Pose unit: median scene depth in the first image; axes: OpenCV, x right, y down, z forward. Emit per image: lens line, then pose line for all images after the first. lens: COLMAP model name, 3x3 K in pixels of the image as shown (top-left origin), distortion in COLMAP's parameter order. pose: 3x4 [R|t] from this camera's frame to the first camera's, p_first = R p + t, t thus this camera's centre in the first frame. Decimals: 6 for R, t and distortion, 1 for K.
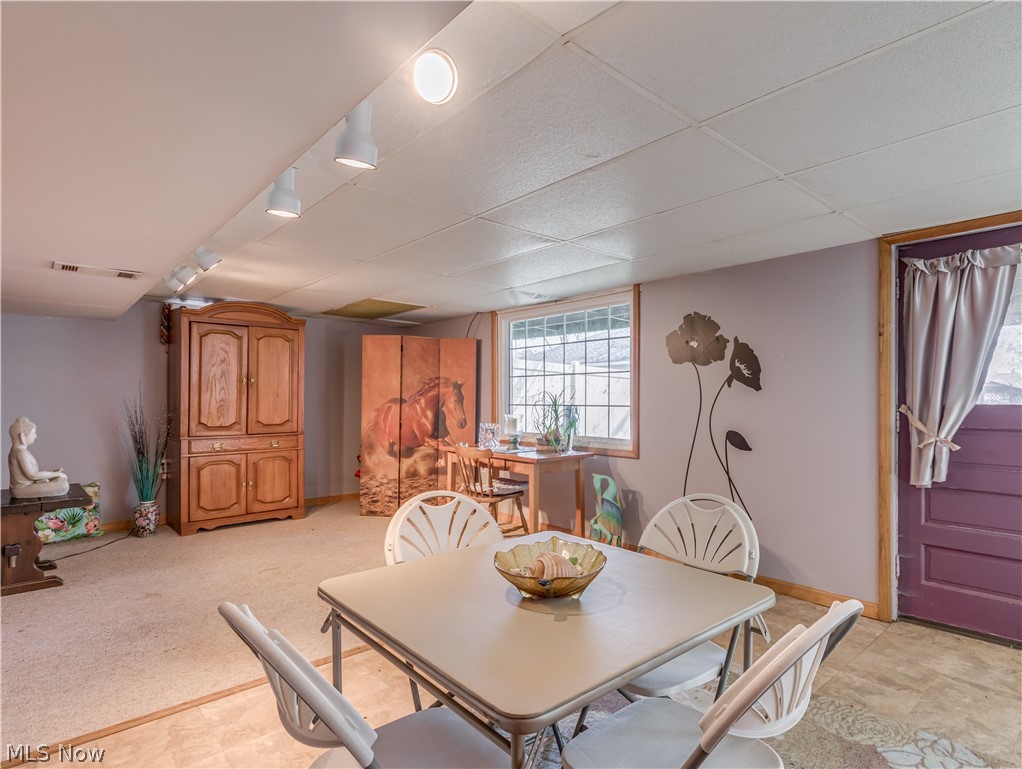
lens RADIAL K [[521.4, 0, 515.4], [0, 521.4, 386.7], [0, 0, 1]] dist [0.005471, 0.000738]
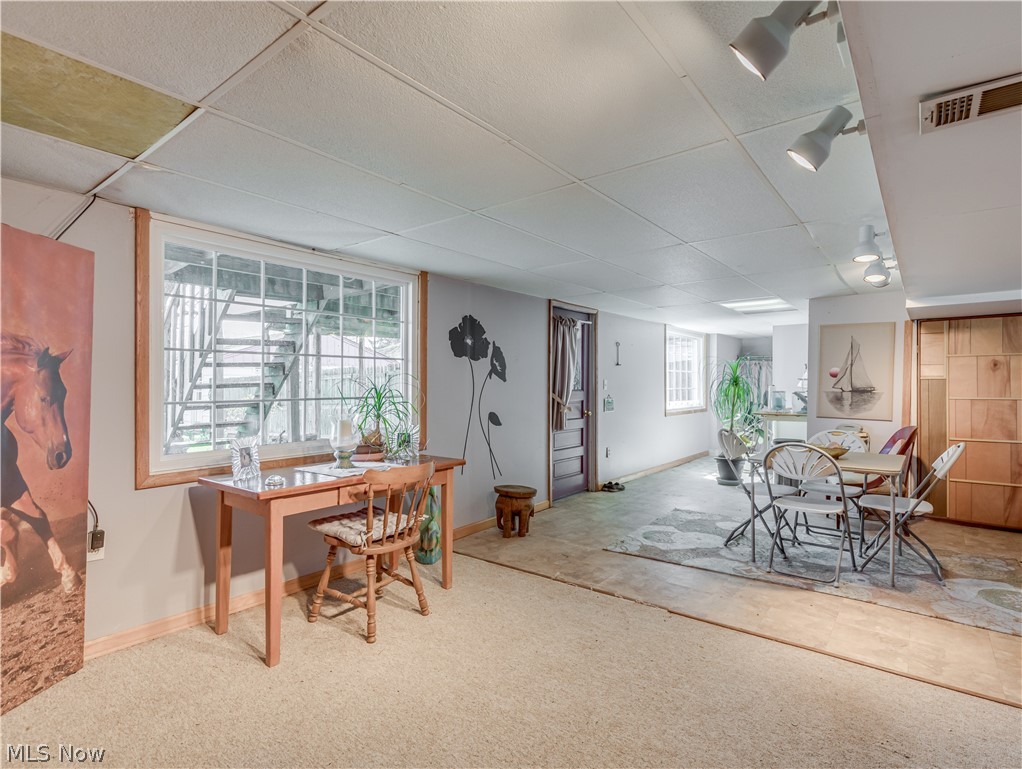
lens RADIAL K [[521.4, 0, 515.5], [0, 521.4, 387.4], [0, 0, 1]] dist [0.005471, 0.000738]
pose [[-0.175308, -0.002844, 0.984509, -0.880621], [-0.014531, 0.999894, 0.000301, 0.021104], [-0.984406, -0.014253, -0.175331, 1.152644]]
